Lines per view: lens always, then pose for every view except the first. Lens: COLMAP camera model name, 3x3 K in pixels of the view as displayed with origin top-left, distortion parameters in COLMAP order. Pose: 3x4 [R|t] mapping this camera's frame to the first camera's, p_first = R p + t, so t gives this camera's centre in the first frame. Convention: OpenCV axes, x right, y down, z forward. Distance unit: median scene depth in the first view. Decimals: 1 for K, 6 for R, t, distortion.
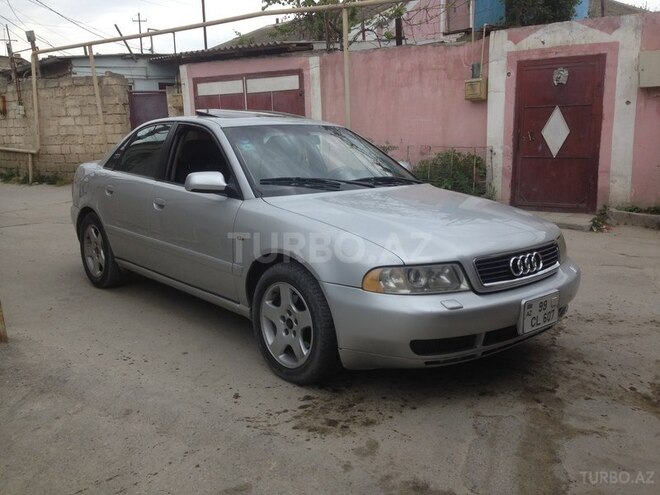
lens RADIAL K [[592.2, 0, 330.0], [0, 592.2, 247.5], [0, 0, 1]] dist [0.155902, -0.254171]
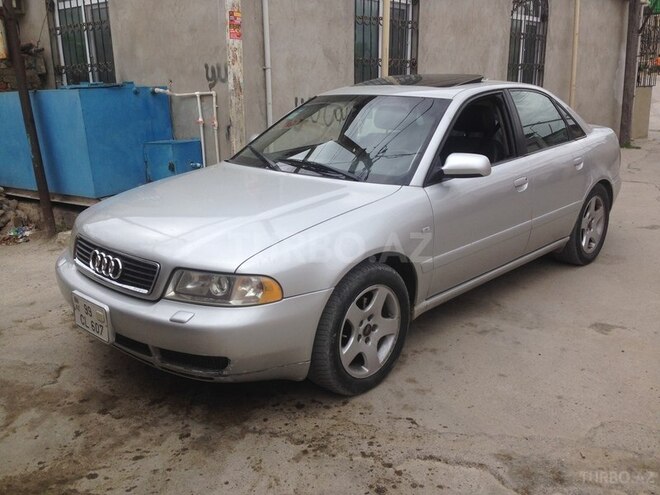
lens RADIAL K [[592.2, 0, 330.0], [0, 592.2, 247.5], [0, 0, 1]] dist [0.155902, -0.254171]
pose [[0.102266, 0.278144, -0.955080, 0.937240], [-0.185896, 0.948544, 0.256335, -0.224442], [0.977233, 0.151331, 0.148709, 0.912480]]
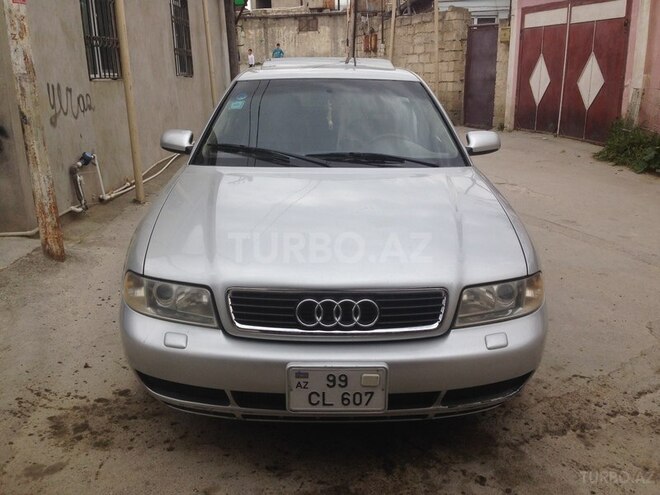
lens RADIAL K [[592.2, 0, 330.0], [0, 592.2, 247.5], [0, 0, 1]] dist [0.155902, -0.254171]
pose [[0.764761, 0.197198, -0.613394, 0.543587], [-0.131017, 0.979718, 0.151619, -0.108675], [0.630852, -0.035587, 0.775086, 0.372709]]
